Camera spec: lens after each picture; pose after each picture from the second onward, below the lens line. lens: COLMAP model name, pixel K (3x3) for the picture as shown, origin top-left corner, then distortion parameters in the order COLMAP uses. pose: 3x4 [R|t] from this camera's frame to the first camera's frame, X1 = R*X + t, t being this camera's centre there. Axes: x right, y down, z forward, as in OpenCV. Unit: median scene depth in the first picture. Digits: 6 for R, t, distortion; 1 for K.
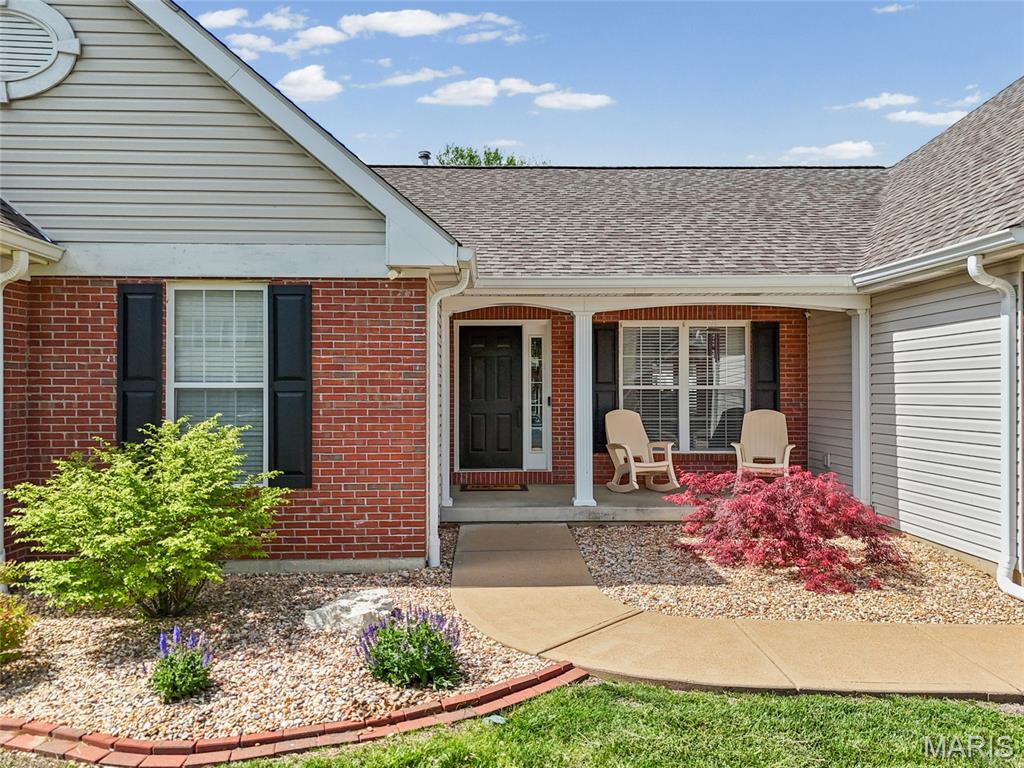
lens RADIAL K [[745.4, 0, 507.9], [0, 745.4, 391.8], [0, 0, 1]] dist [0.066416, -0.062995]
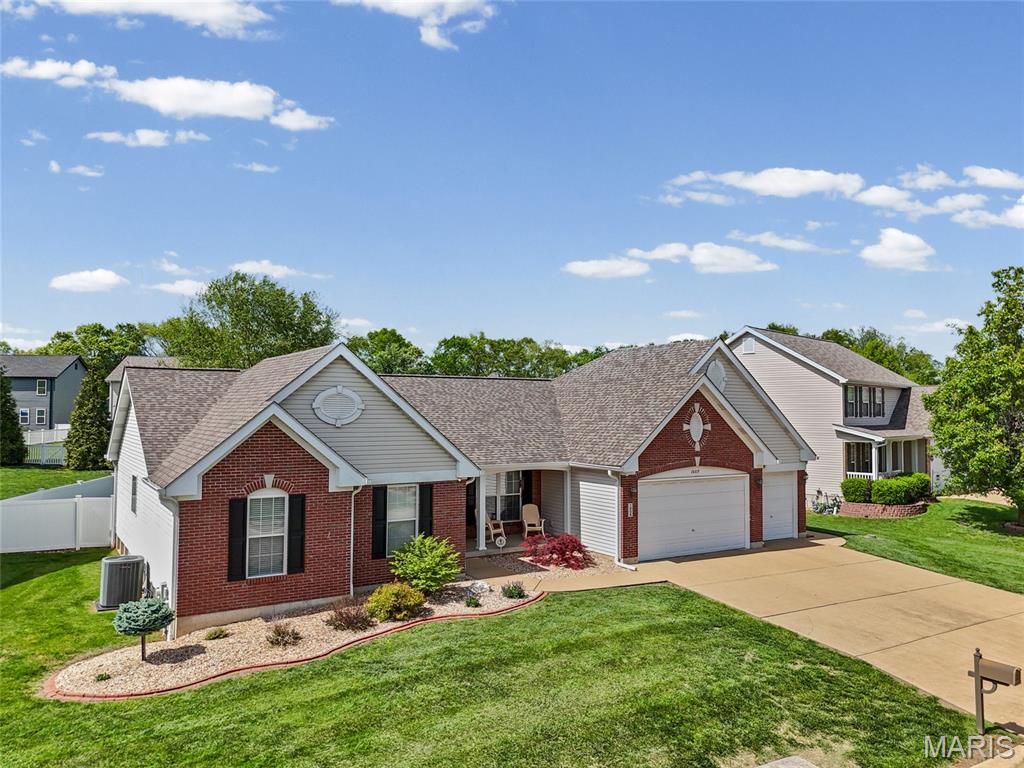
lens RADIAL K [[745.4, 0, 507.9], [0, 745.4, 391.8], [0, 0, 1]] dist [0.066416, -0.062995]
pose [[0.857087, 0.016842, 0.514897, -0.990727], [-0.002071, 0.999570, -0.029247, -0.271743], [-0.515168, 0.024001, 0.856753, -1.091146]]
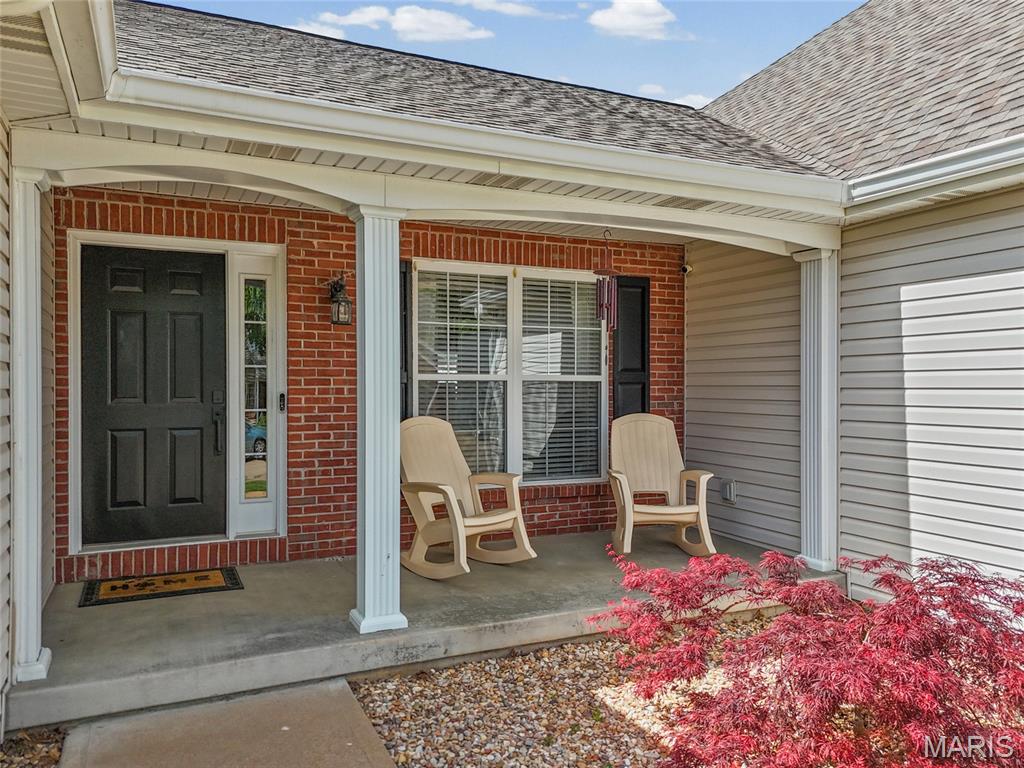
lens RADIAL K [[745.4, 0, 507.9], [0, 745.4, 391.8], [0, 0, 1]] dist [0.066416, -0.062995]
pose [[0.914544, -0.000561, 0.404486, -0.012357], [-0.002053, 0.999980, 0.006030, 0.001852], [-0.404481, -0.006345, 0.914524, 0.459369]]
